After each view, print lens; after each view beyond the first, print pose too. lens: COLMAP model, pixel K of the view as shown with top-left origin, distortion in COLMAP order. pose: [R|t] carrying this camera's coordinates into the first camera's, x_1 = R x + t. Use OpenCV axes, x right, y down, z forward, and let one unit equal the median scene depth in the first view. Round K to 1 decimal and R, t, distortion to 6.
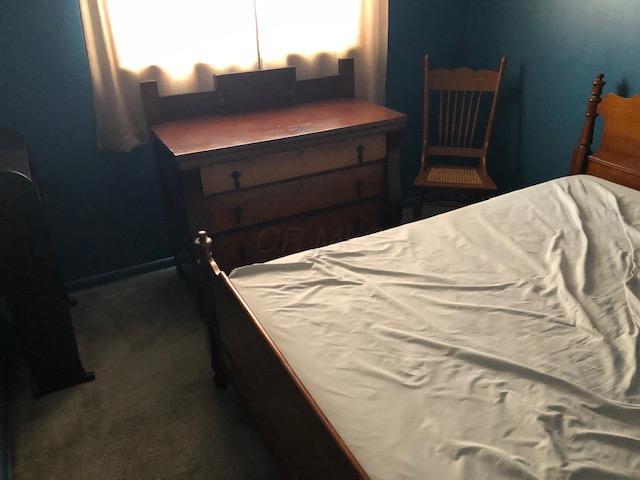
lens RADIAL K [[521.1, 0, 320.2], [0, 521.1, 239.5], [0, 0, 1]] dist [0.043331, -0.036004]
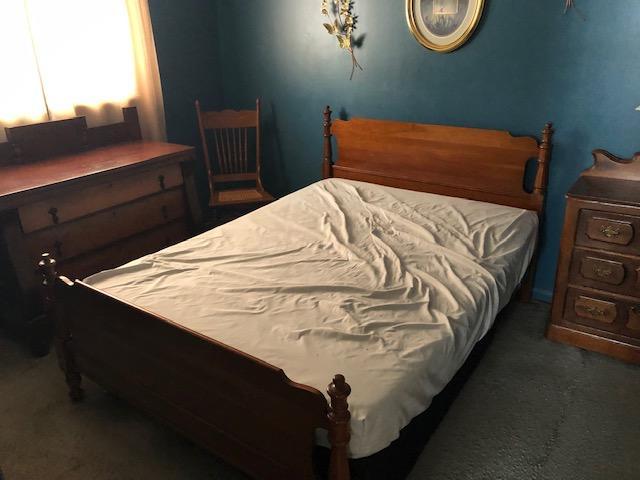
lens RADIAL K [[521.1, 0, 322.8], [0, 521.1, 240.7], [0, 0, 1]] dist [0.043331, -0.036004]
pose [[0.890647, -0.168928, 0.422151, -0.151707], [0.210606, 0.976093, -0.053740, 0.130826], [-0.402980, 0.136771, 0.904931, -0.247474]]
